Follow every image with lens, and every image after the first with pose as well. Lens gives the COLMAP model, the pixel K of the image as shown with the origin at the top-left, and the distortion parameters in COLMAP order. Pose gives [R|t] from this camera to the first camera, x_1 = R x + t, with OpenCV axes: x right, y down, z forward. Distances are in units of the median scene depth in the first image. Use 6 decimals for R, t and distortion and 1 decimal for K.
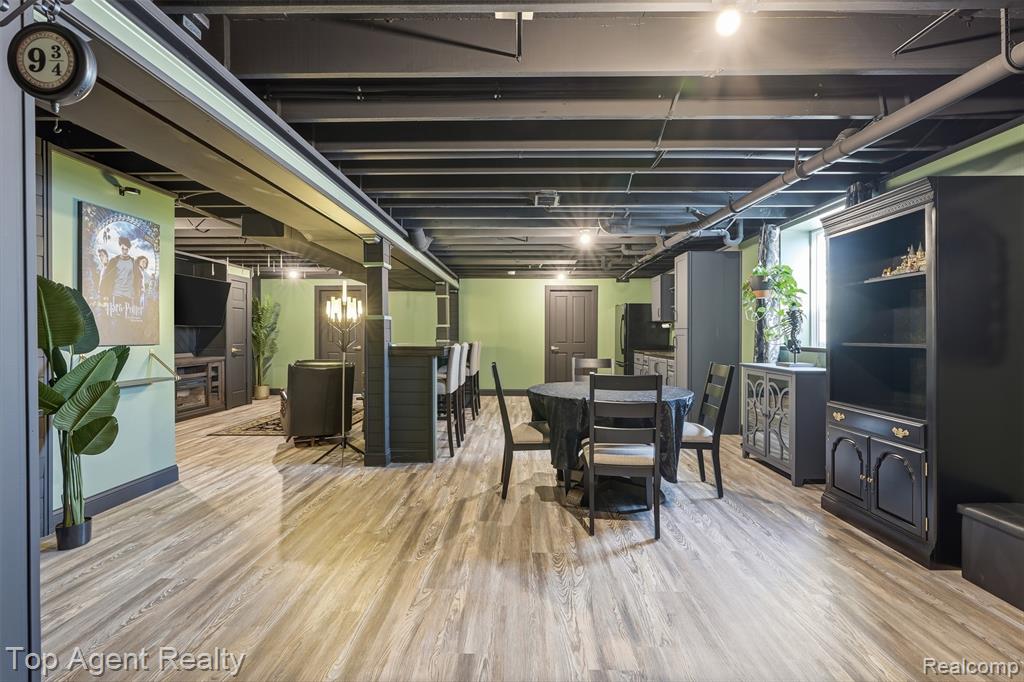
lens RADIAL K [[456.8, 0, 516.6], [0, 456.8, 338.1], [0, 0, 1]] dist [-0.011917, 0.002037]
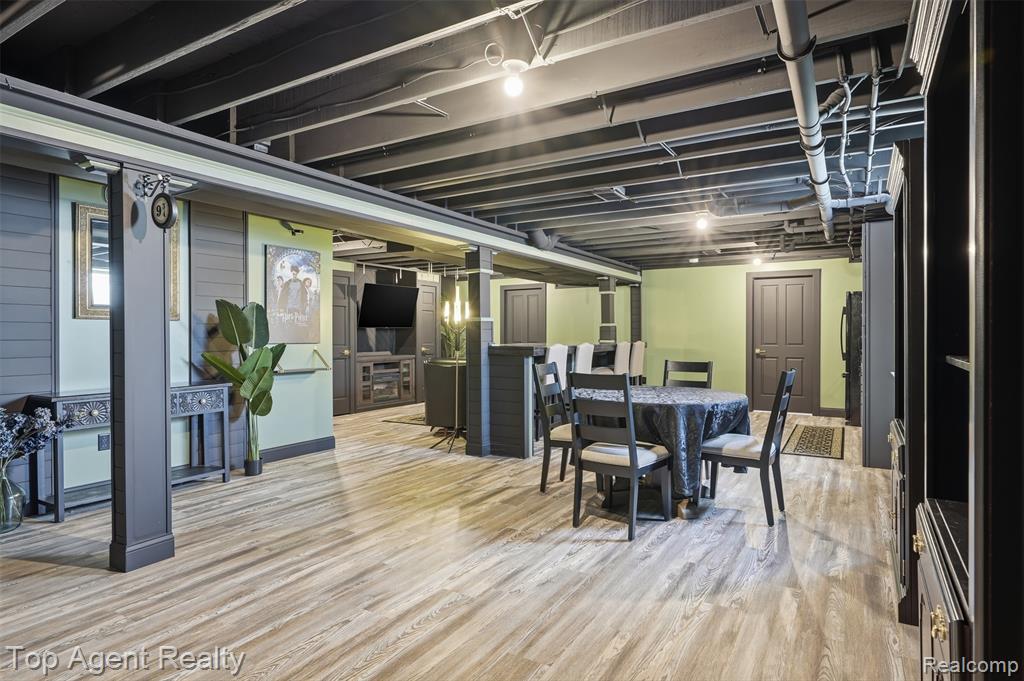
lens RADIAL K [[569.2, 0, 519.8], [0, 569.2, 337.8], [0, 0, 1]] dist [-0.016150, -0.001010]
pose [[0.867551, 0.000357, -0.497348, 0.586197], [-0.000832, 0.999999, -0.000733, -0.000665], [0.497347, 0.001050, 0.867551, -0.162854]]
